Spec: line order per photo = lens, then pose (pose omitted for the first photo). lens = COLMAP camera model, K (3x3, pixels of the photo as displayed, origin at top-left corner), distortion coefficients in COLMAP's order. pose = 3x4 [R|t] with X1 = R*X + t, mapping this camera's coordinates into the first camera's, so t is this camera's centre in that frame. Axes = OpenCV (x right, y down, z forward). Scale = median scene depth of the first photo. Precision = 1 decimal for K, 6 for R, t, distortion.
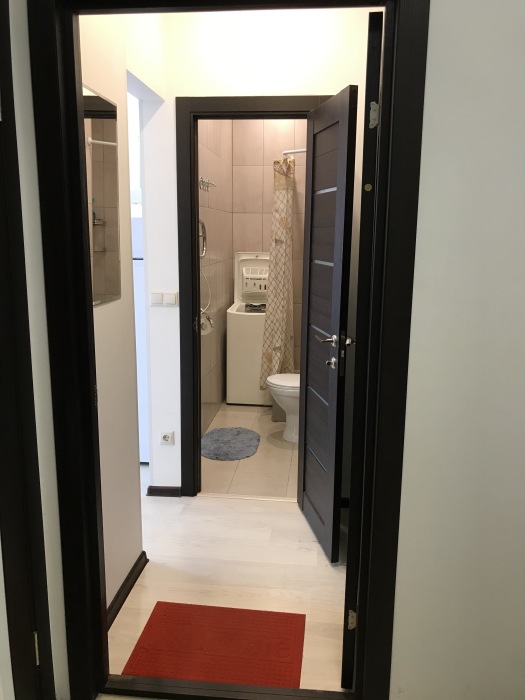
lens RADIAL K [[580.1, 0, 263.3], [0, 580.1, 351.8], [0, 0, 1]] dist [0.038955, -0.008560]
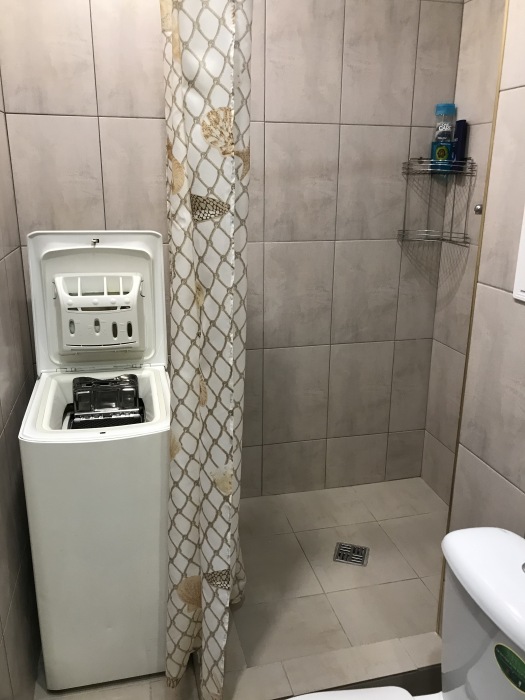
lens RADIAL K [[580.1, 0, 265.4], [0, 580.1, 343.5], [0, 0, 1]] dist [0.038955, -0.008560]
pose [[0.941756, -0.091688, 0.323558, -0.033960], [0.066775, 0.993942, 0.087301, -0.128653], [-0.329602, -0.060611, 0.942173, 0.638540]]
